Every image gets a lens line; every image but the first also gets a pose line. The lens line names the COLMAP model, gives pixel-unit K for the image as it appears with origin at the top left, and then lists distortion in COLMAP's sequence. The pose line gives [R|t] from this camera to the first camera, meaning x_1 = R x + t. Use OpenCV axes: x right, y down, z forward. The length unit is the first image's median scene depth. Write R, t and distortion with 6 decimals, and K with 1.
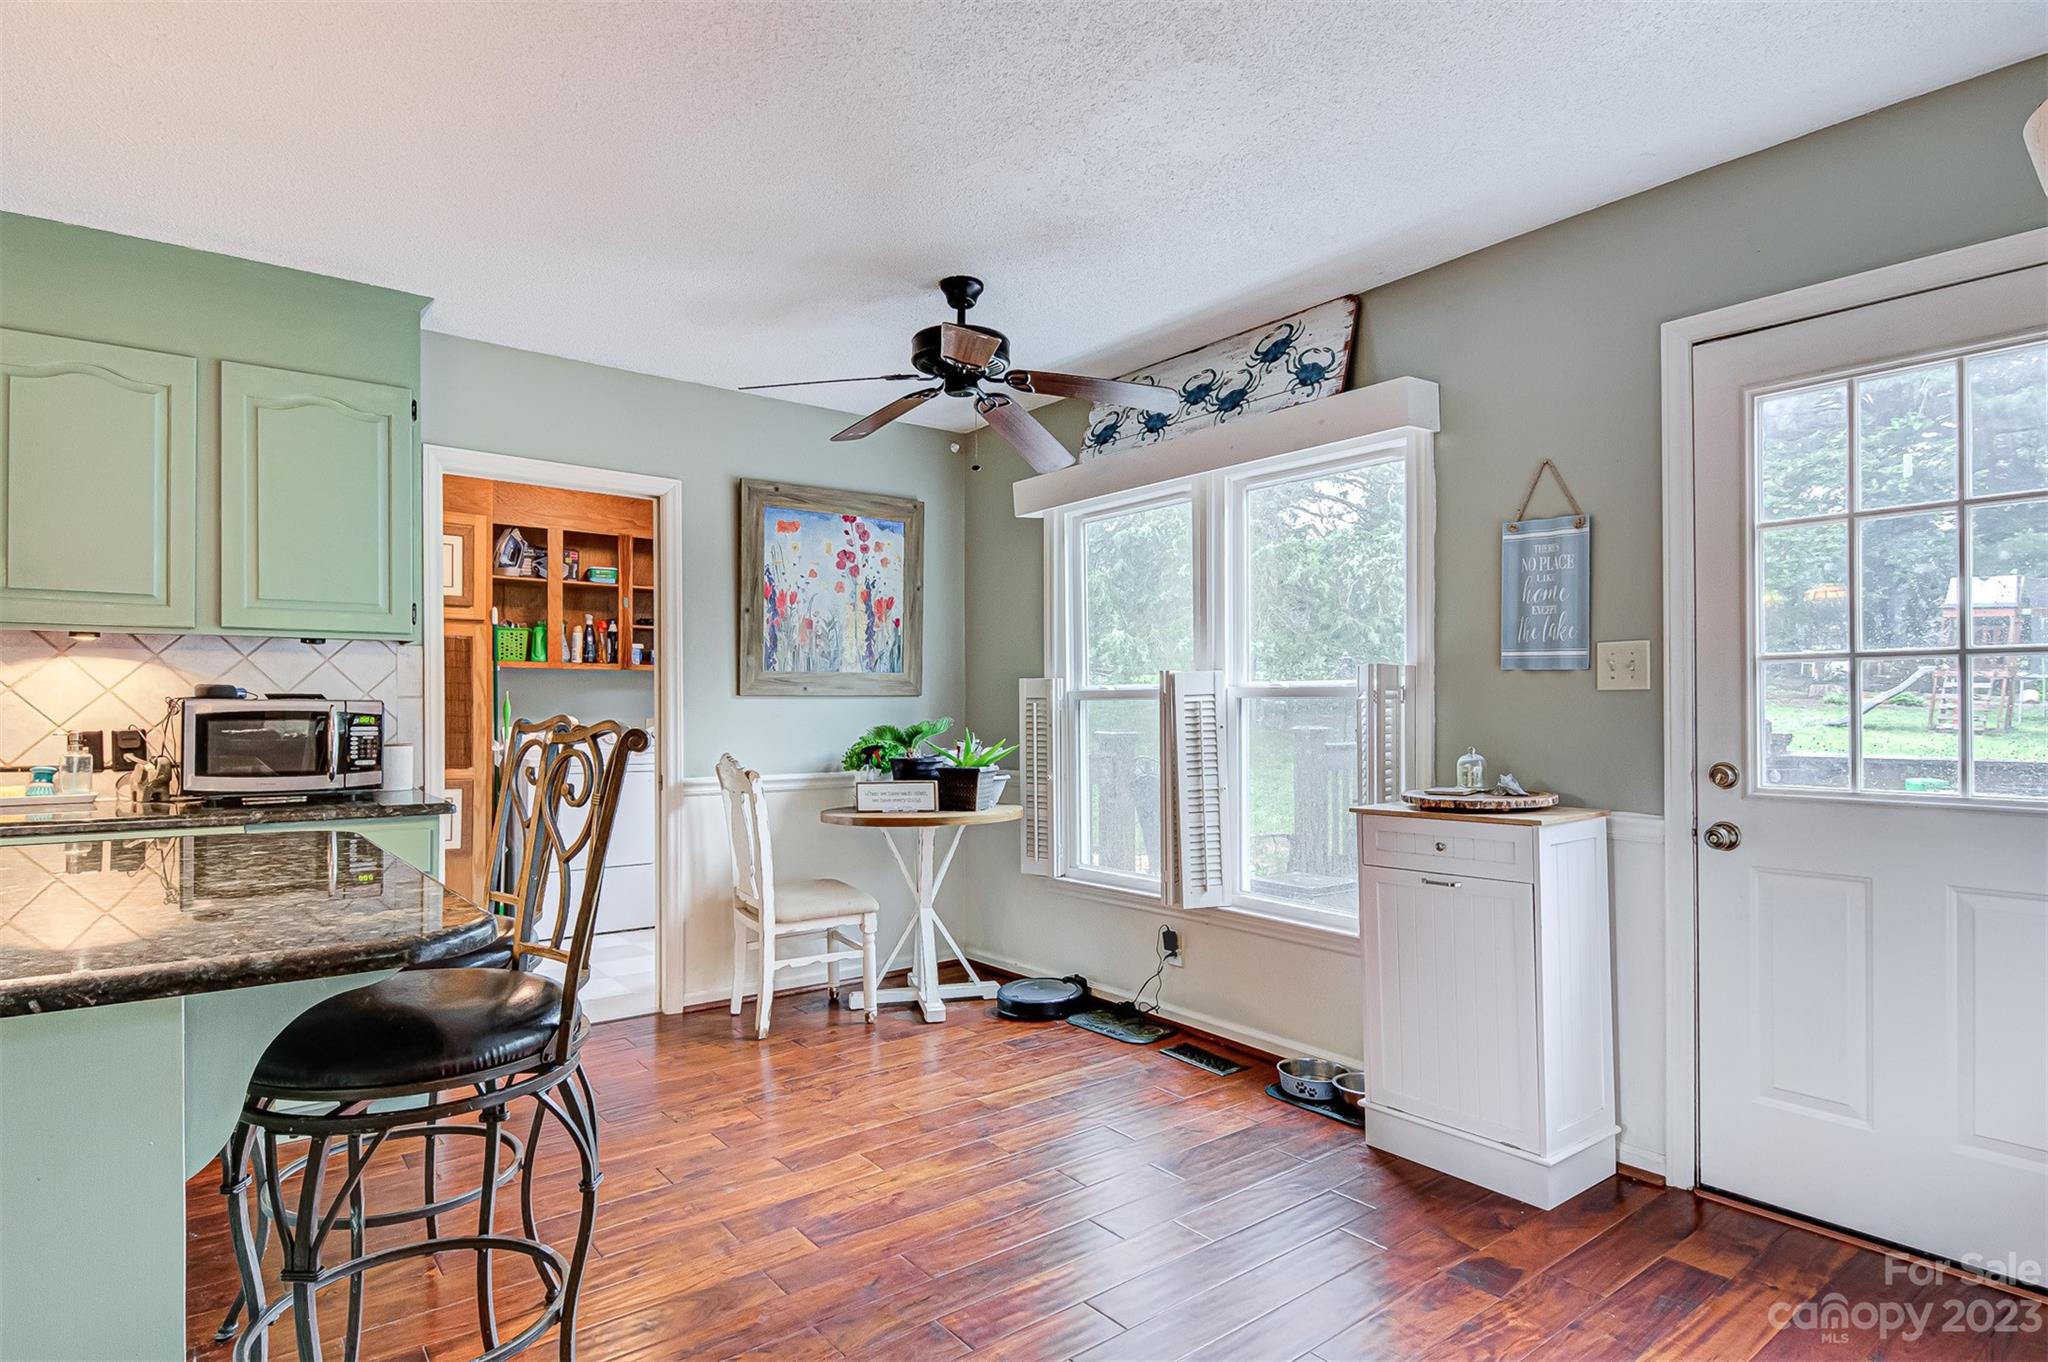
lens RADIAL K [[1081.6, 0, 1018.8], [0, 1081.6, 700.6], [0, 0, 1]] dist [0.006066, -0.012909]
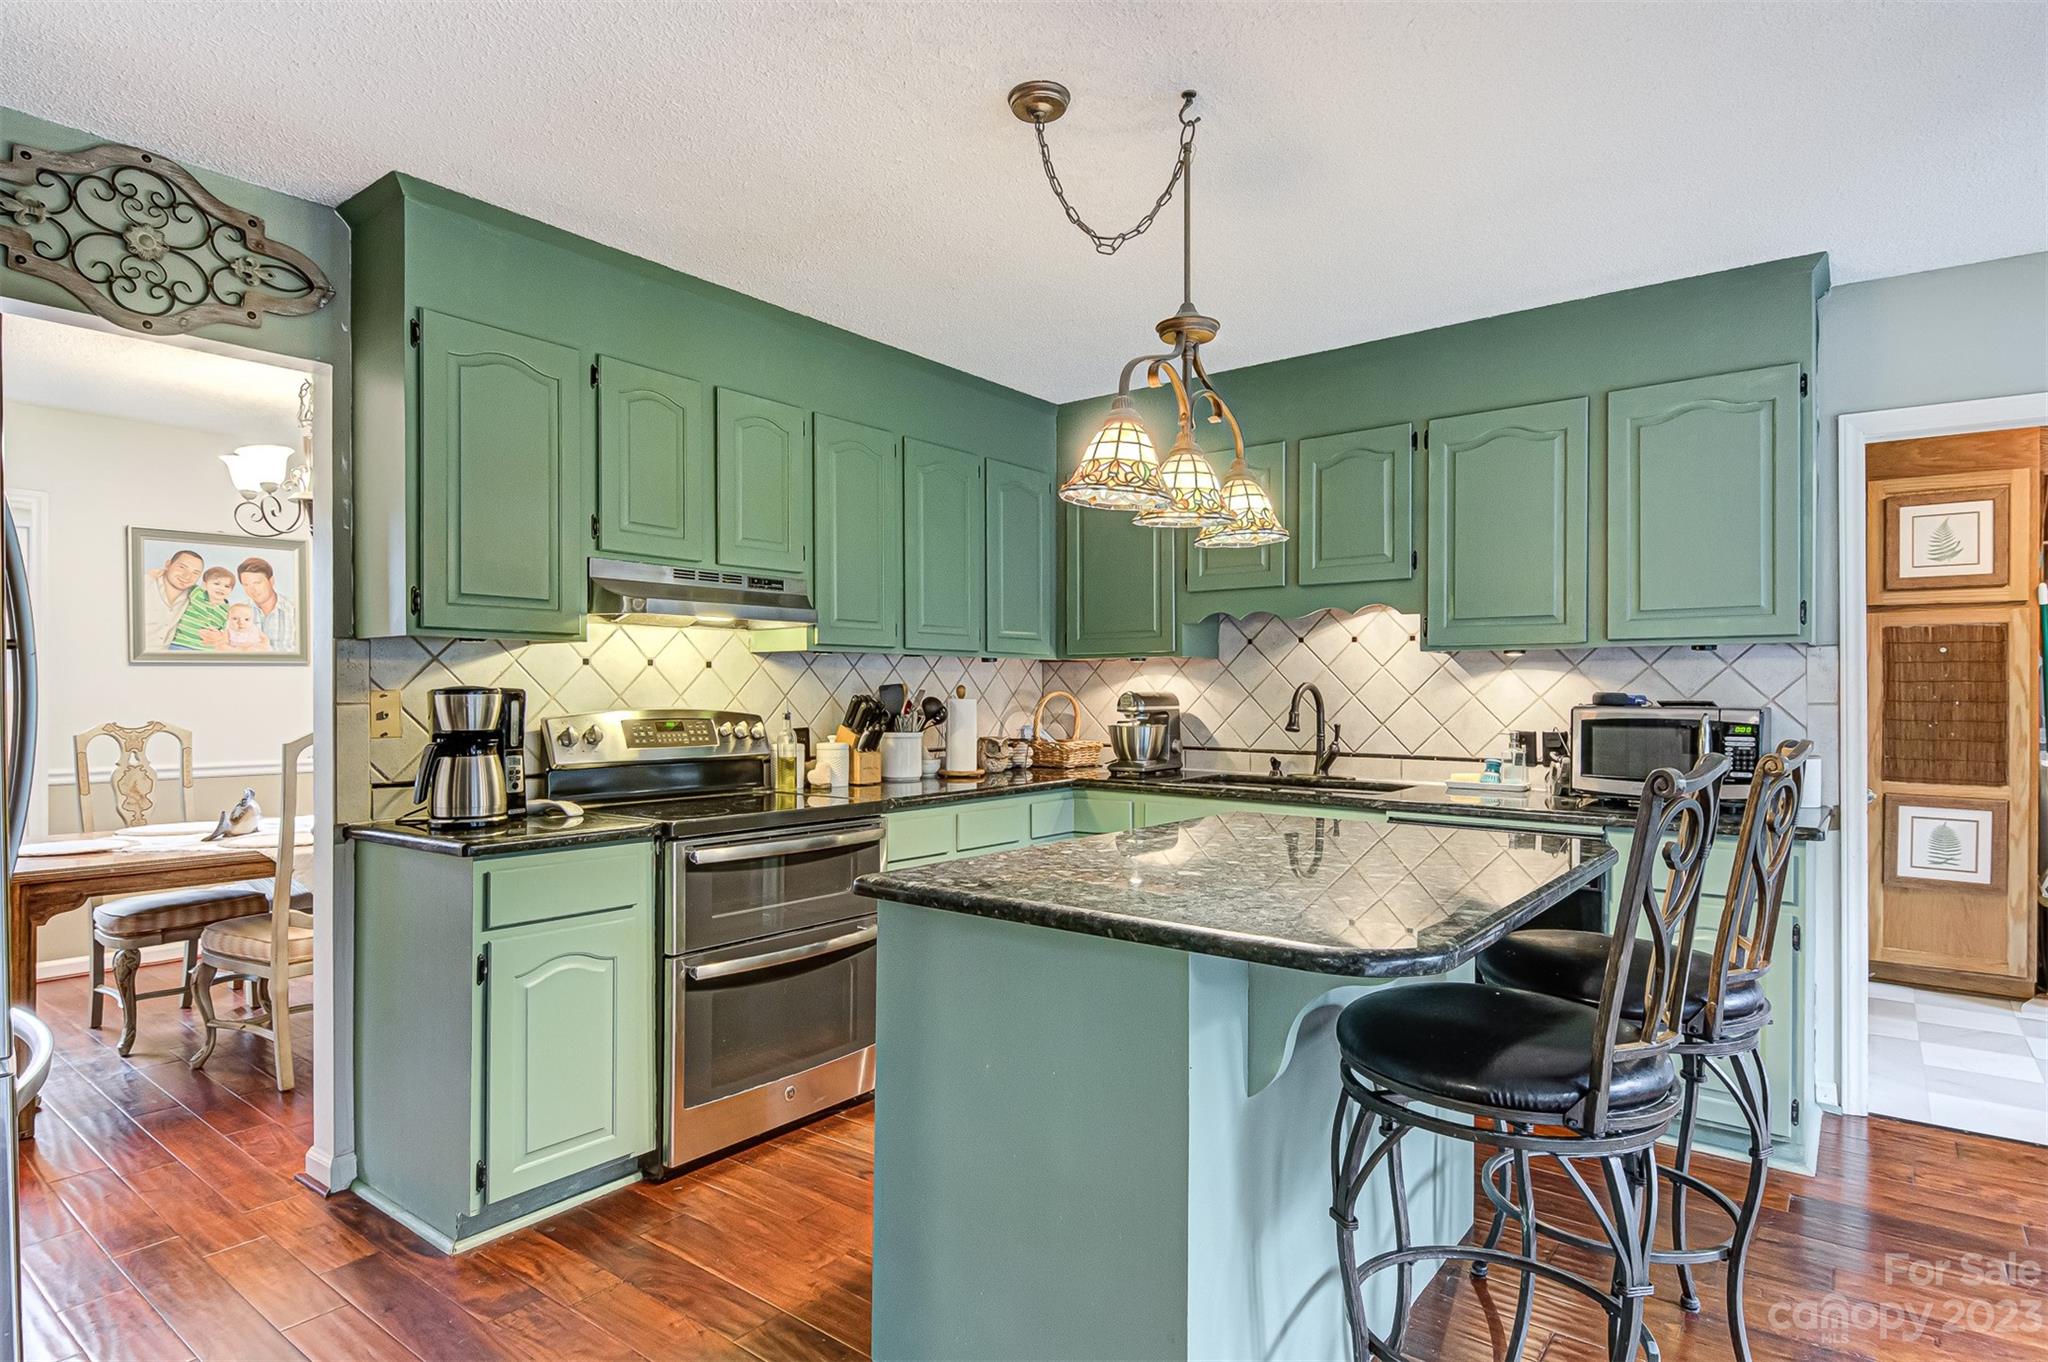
lens RADIAL K [[1081.6, 0, 1018.8], [0, 1081.6, 700.6], [0, 0, 1]] dist [0.006066, -0.012909]
pose [[0.238585, 0.008379, -0.971085, 0.162565], [0.002389, 0.999955, 0.009215, -0.017642], [0.971119, -0.004518, 0.238554, 0.160653]]
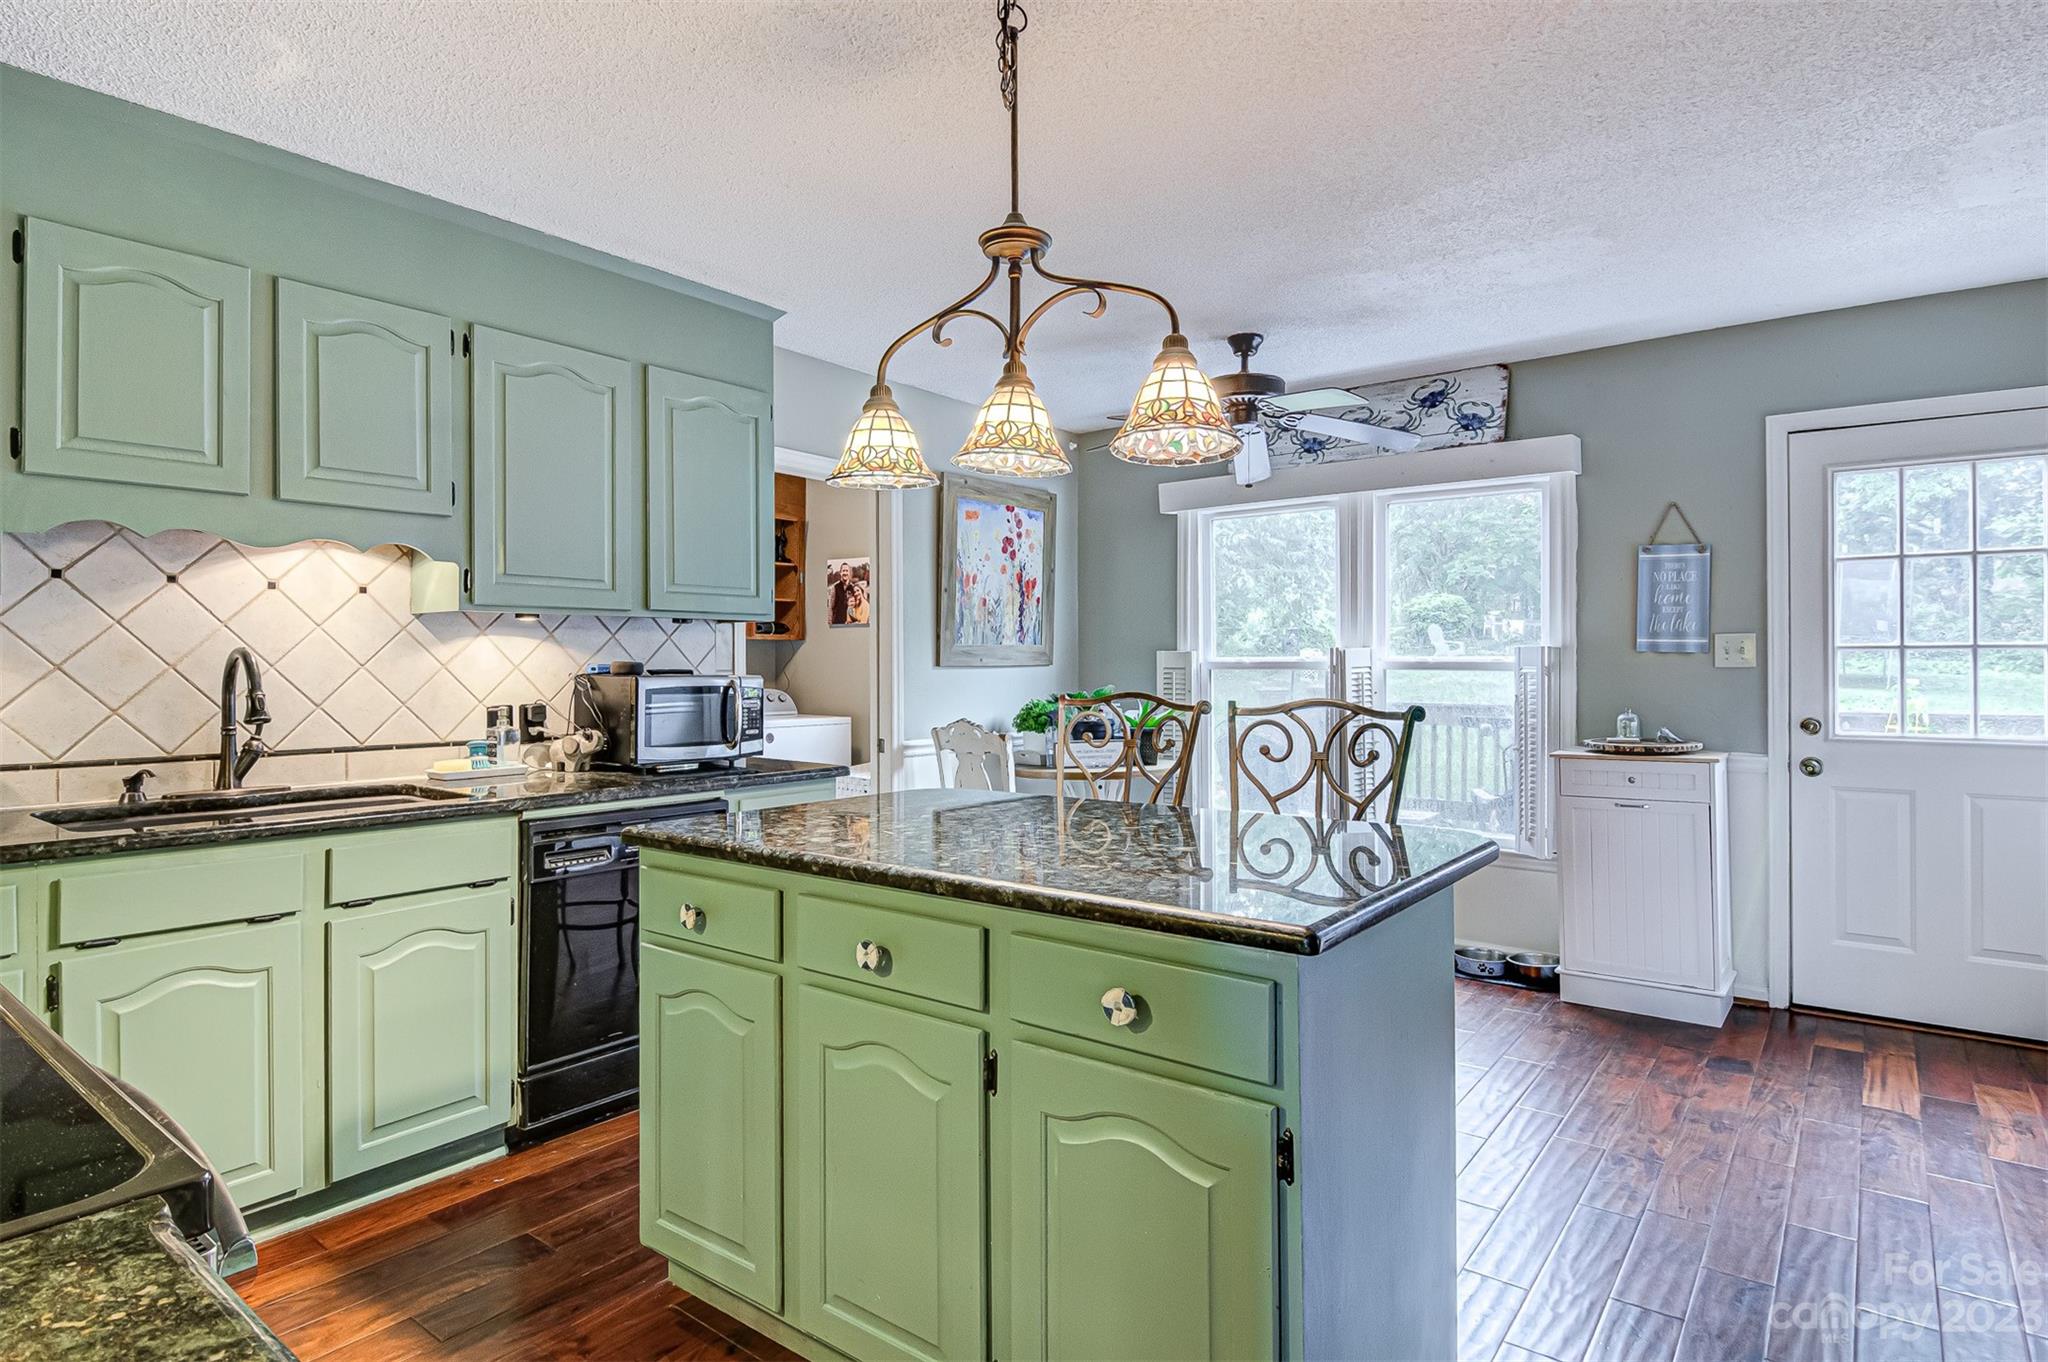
lens RADIAL K [[1089.7, 0, 1013.6], [0, 1089.7, 657.2], [0, 0, 1]] dist [0.012124, -0.018487]
pose [[0.970577, 0.000705, 0.240791, -0.608427], [-0.000831, 1.000000, 0.000421, -0.019689], [-0.240791, -0.000608, 0.970577, -0.148382]]
